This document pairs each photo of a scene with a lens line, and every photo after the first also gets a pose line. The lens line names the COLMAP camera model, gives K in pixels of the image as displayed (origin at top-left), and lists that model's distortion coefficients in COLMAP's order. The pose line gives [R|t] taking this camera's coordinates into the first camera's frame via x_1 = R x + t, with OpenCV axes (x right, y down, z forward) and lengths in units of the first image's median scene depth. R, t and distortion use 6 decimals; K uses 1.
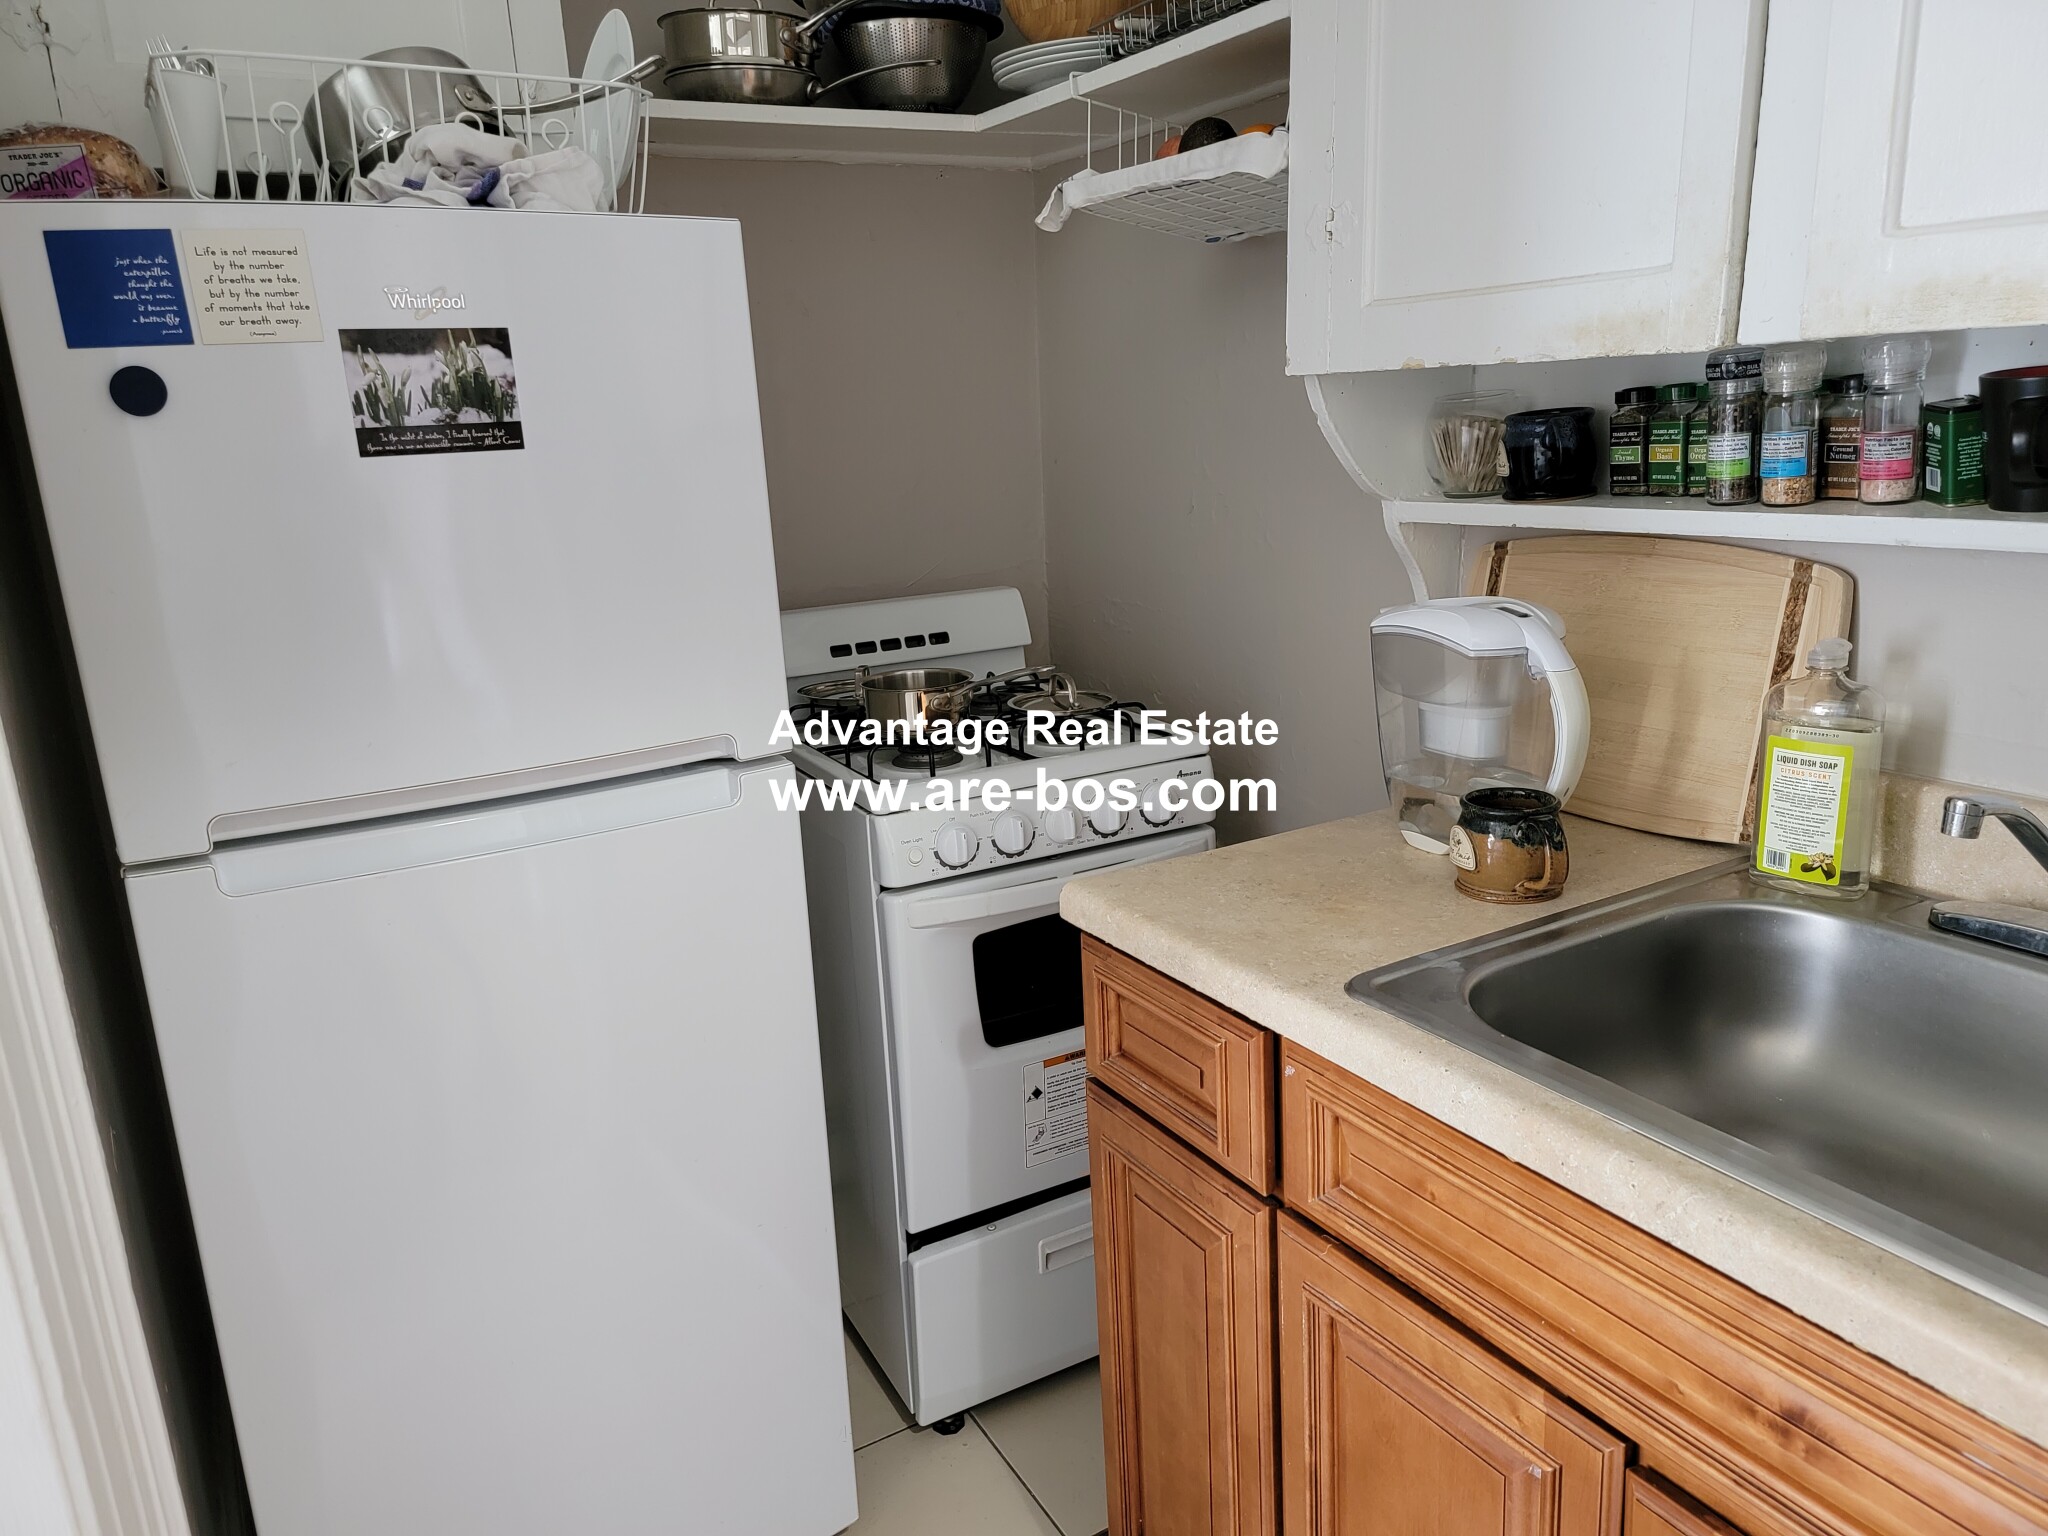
lens RADIAL K [[1436.3, 0, 1024.0], [0, 1436.3, 768.0], [0, 0, 1]] dist [0.062213, -0.047905]
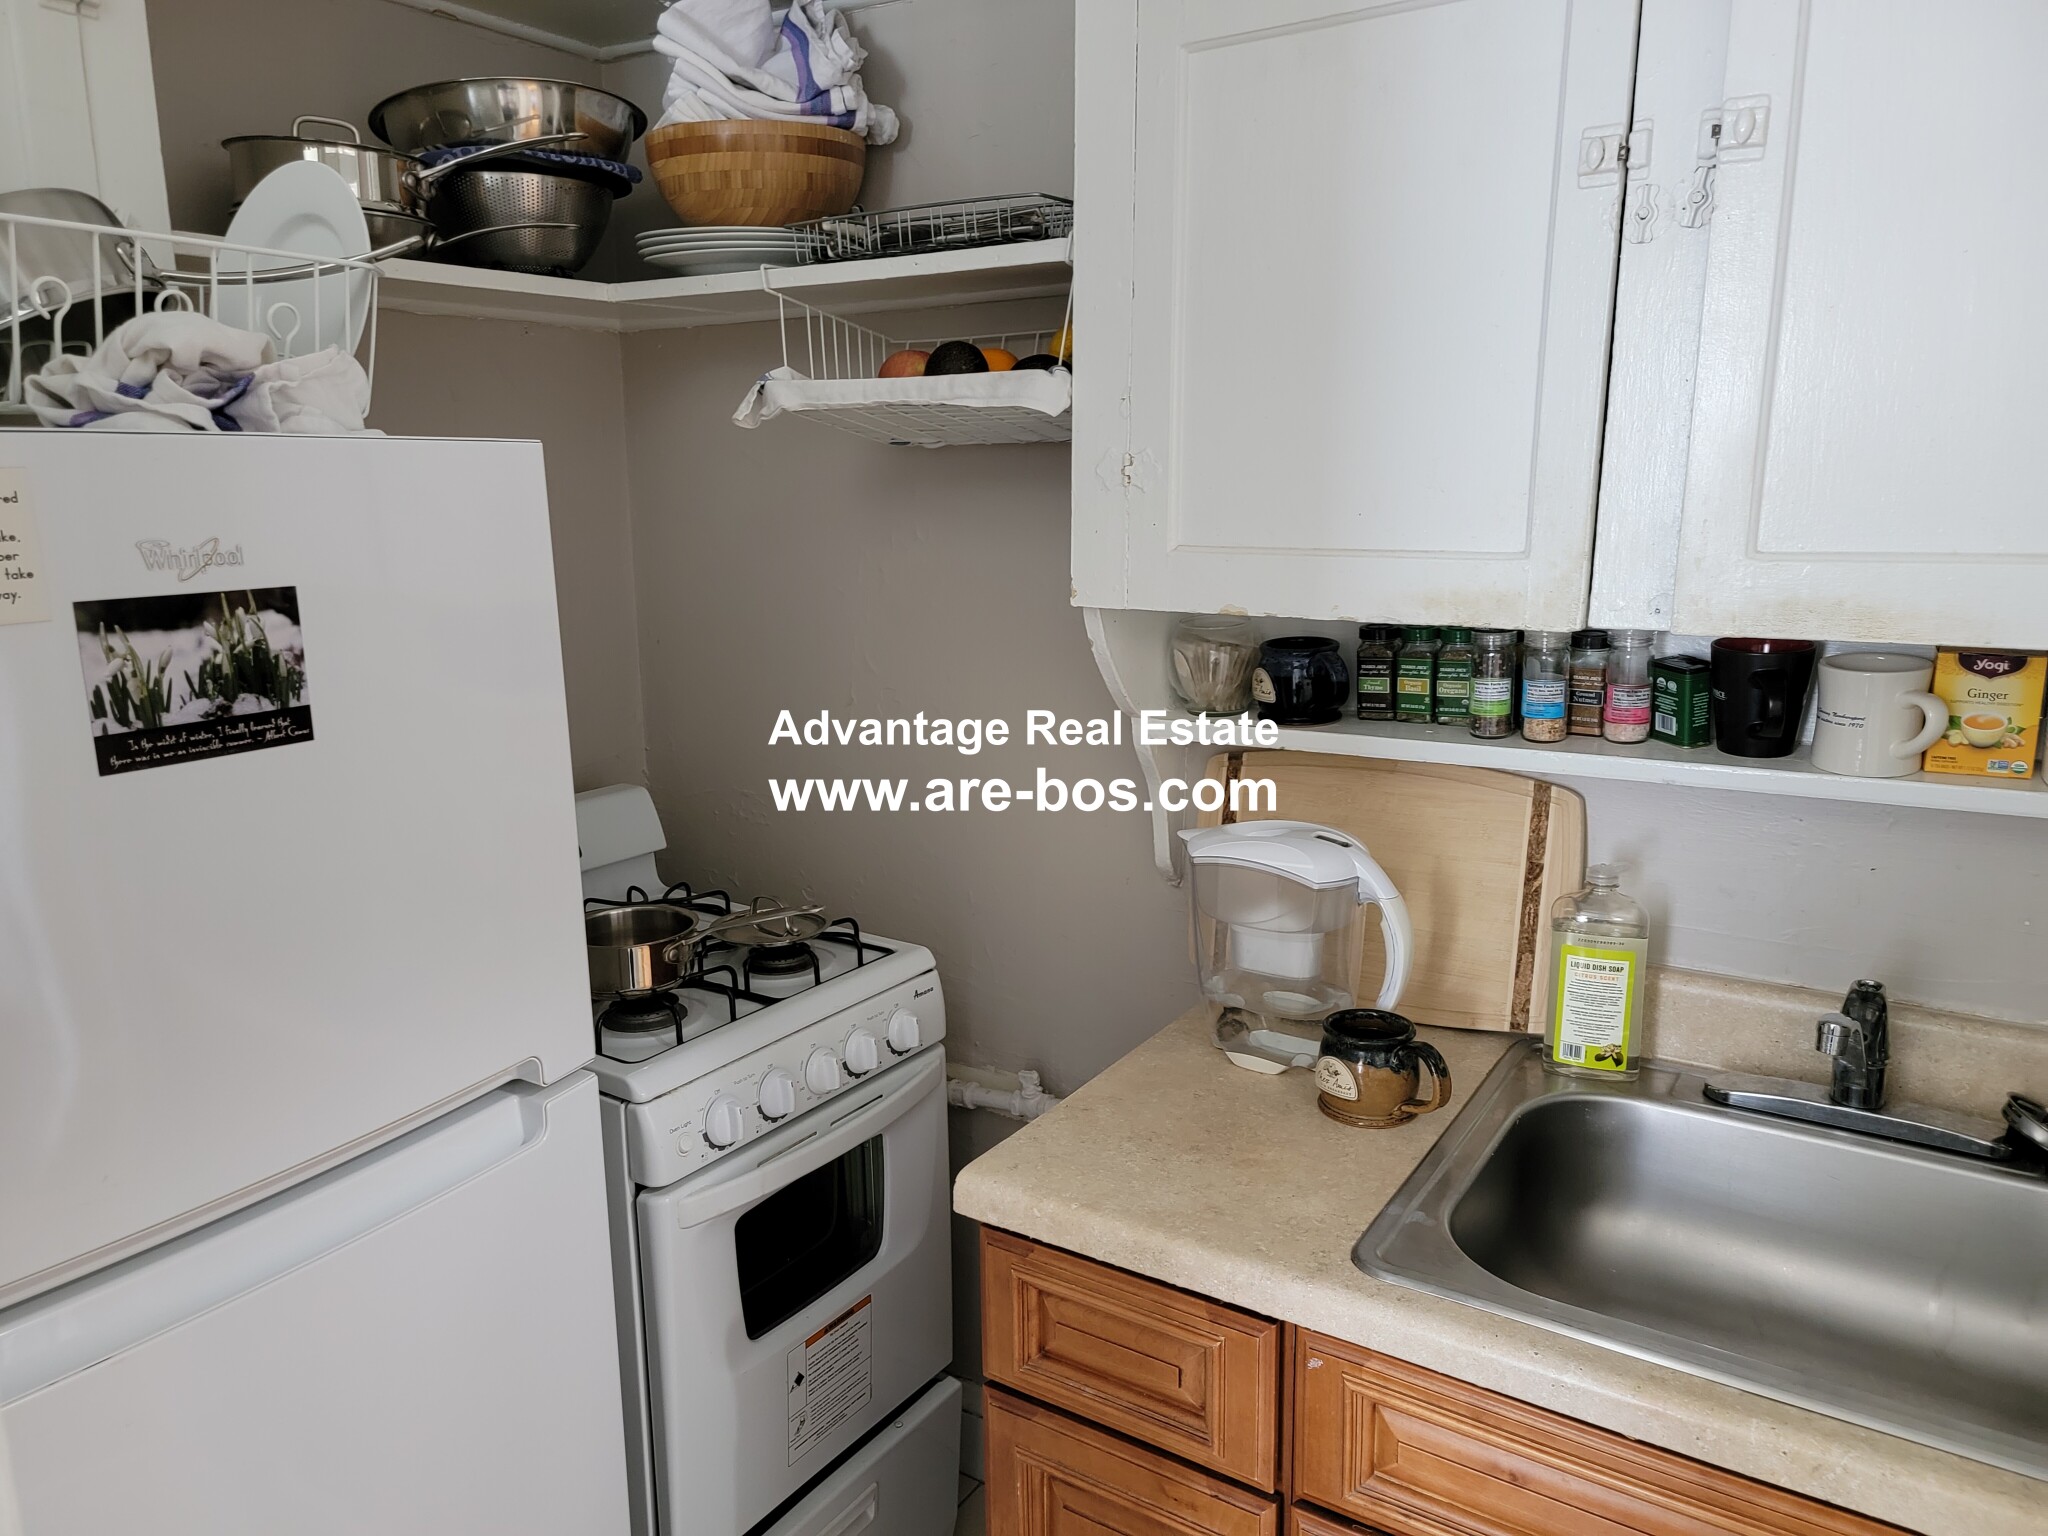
lens RADIAL K [[1436.3, 0, 1024.0], [0, 1436.3, 768.0], [0, 0, 1]] dist [0.062213, -0.047905]
pose [[0.892017, -0.054948, 0.448649, -0.362144], [0.082621, 0.995682, -0.042324, -0.145775], [-0.444386, 0.074821, 0.892705, 0.164297]]
